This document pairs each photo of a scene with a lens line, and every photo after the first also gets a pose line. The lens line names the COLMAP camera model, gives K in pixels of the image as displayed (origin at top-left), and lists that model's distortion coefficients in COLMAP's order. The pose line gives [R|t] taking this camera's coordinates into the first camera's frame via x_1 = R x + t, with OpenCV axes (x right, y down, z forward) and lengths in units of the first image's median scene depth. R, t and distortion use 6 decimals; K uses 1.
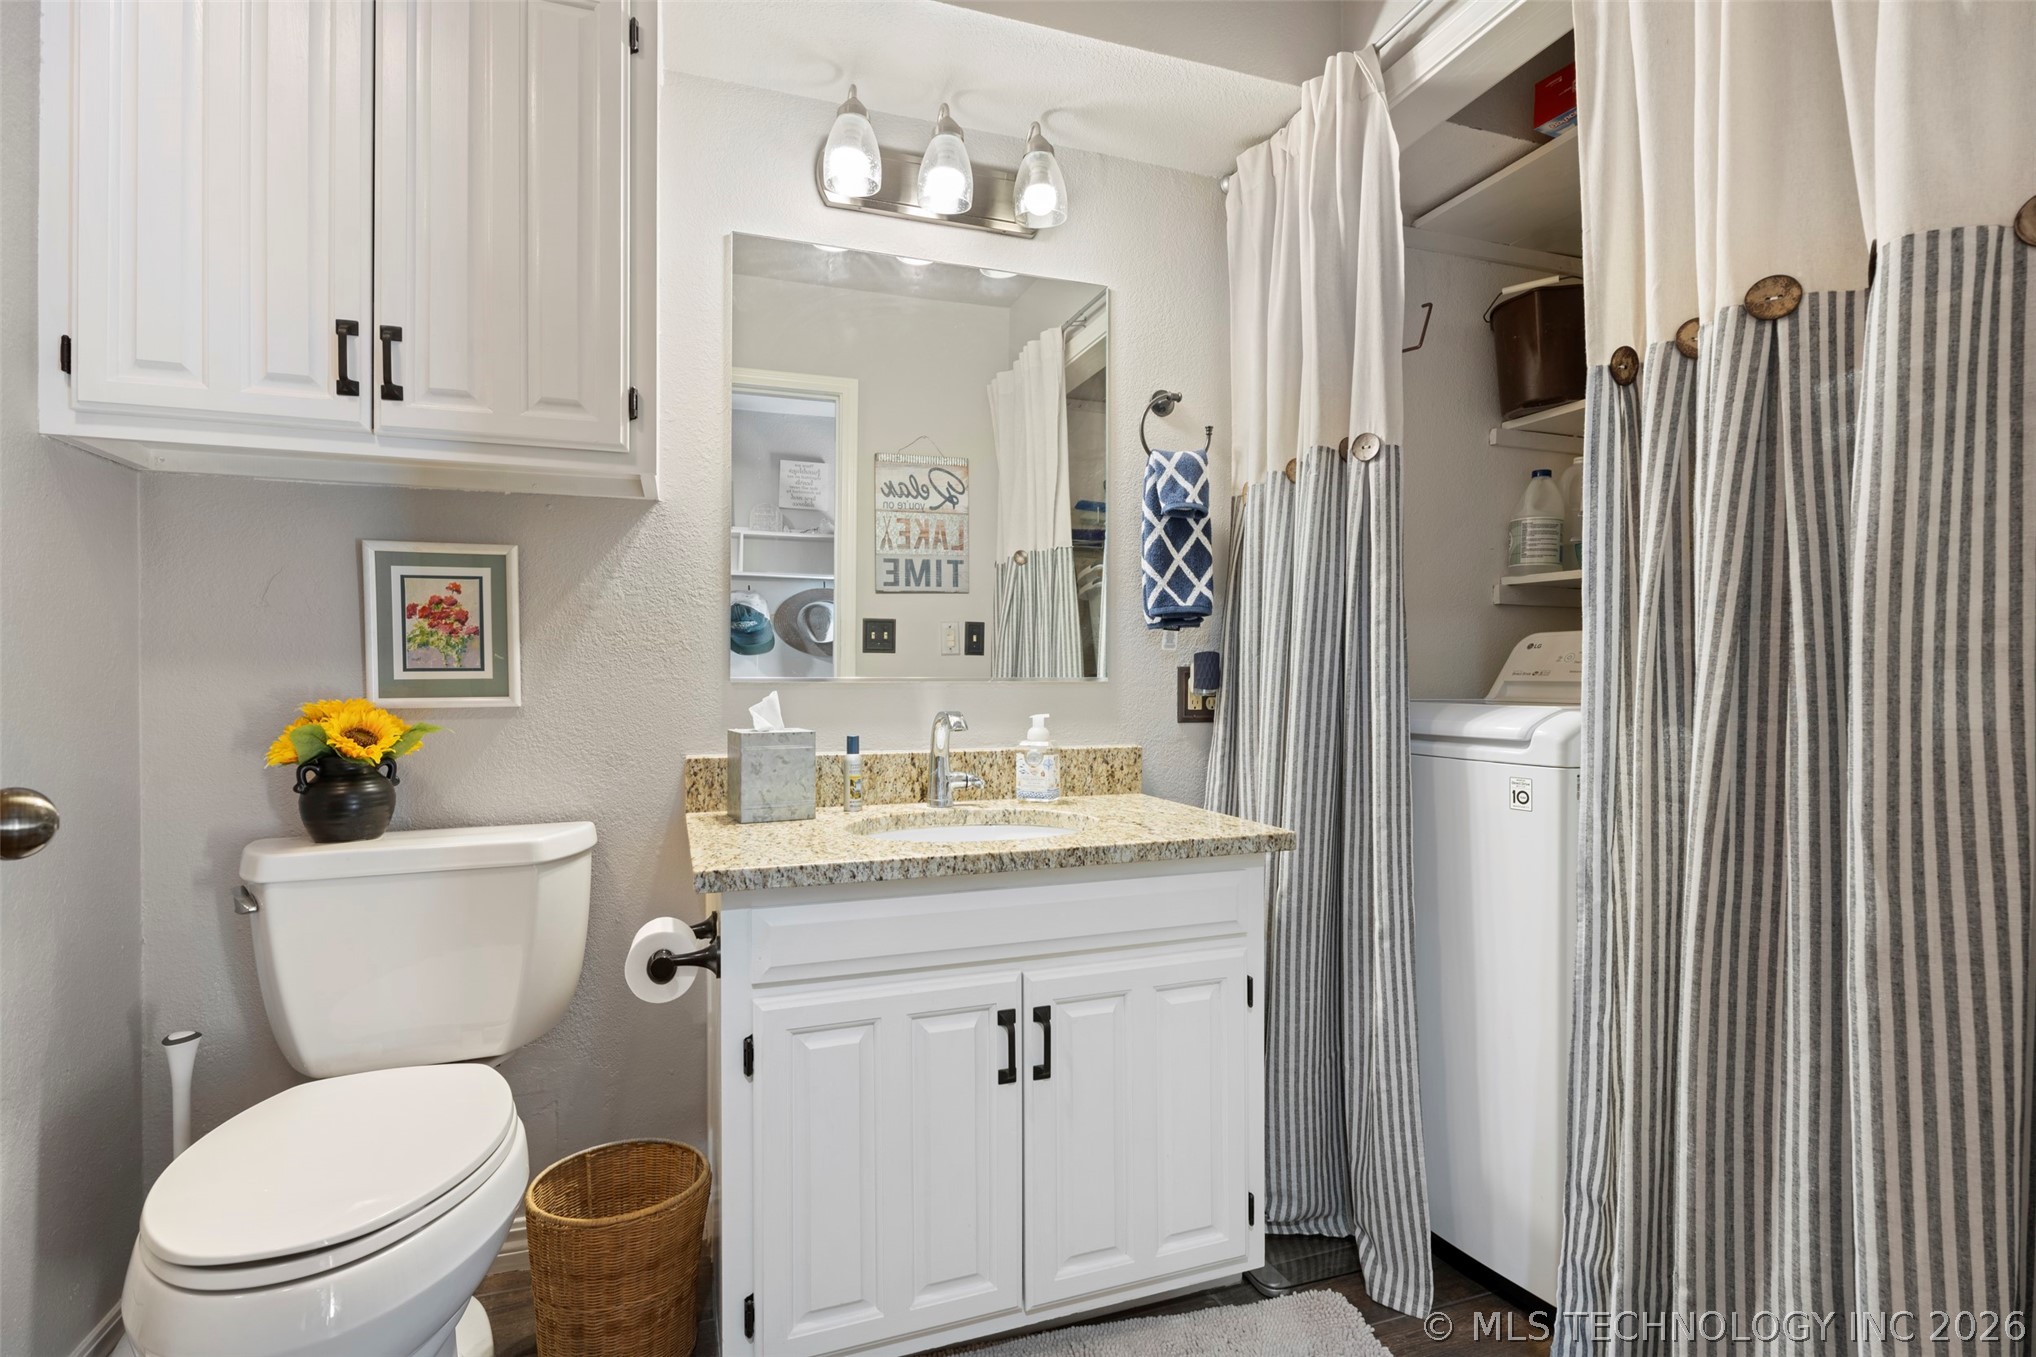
lens RADIAL K [[956.5, 0, 1018.3], [0, 956.5, 677.5], [0, 0, 1]] dist [-0.011329, 0.001064]
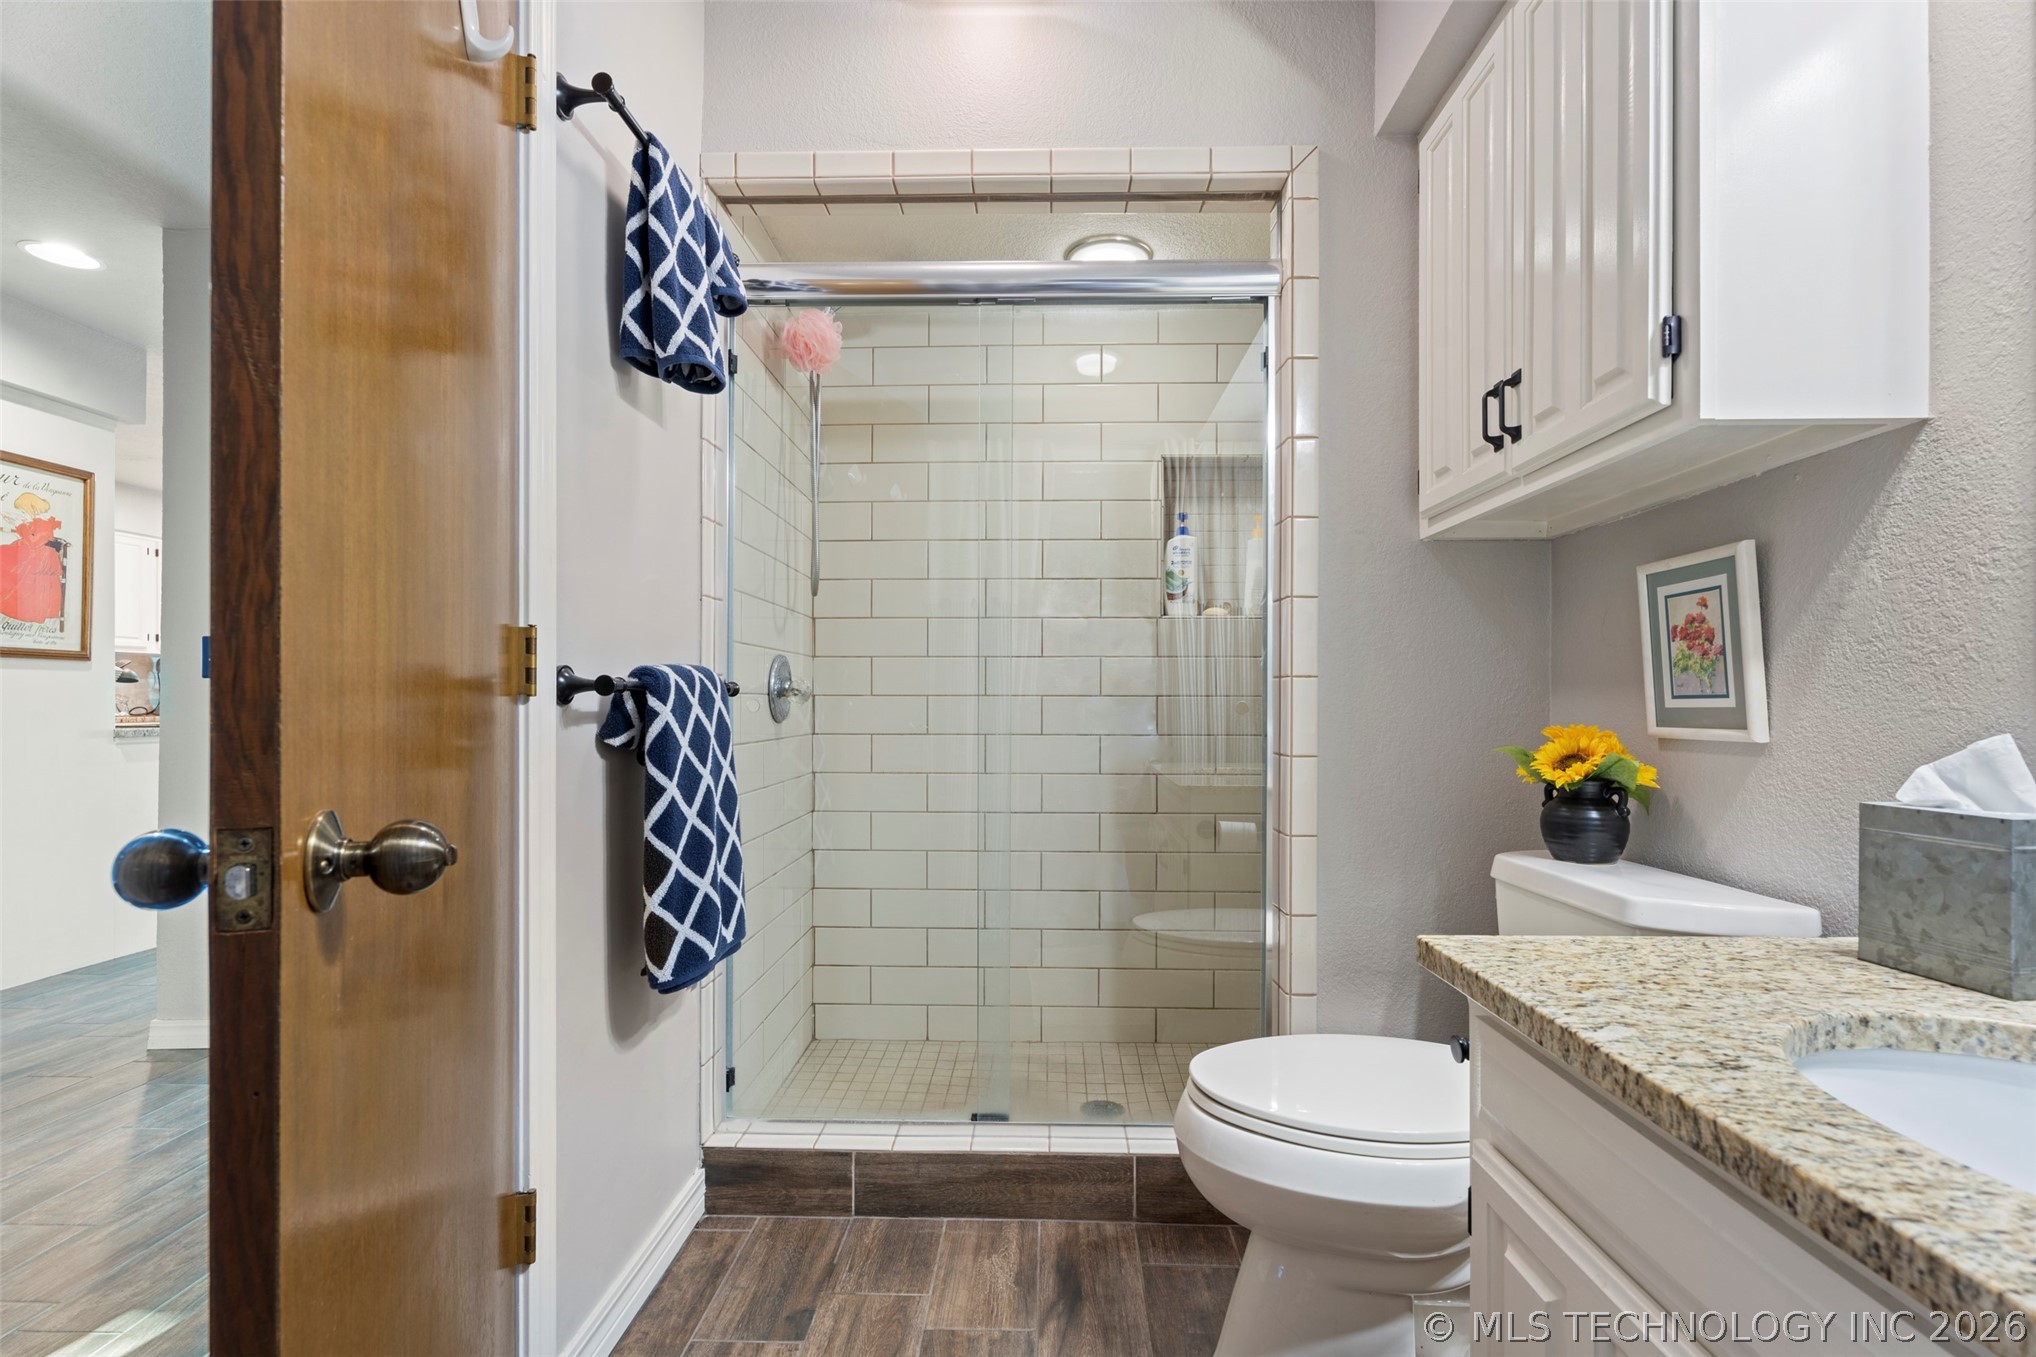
lens RADIAL K [[905.2, 0, 1017.5], [0, 905.2, 699.3], [0, 0, 1]] dist [0.000354, -0.000351]
pose [[-0.357204, -0.001850, -0.934025, 0.403094], [-0.000102, 0.999998, -0.001942, -0.004125], [0.934027, -0.000598, -0.357203, 0.711439]]
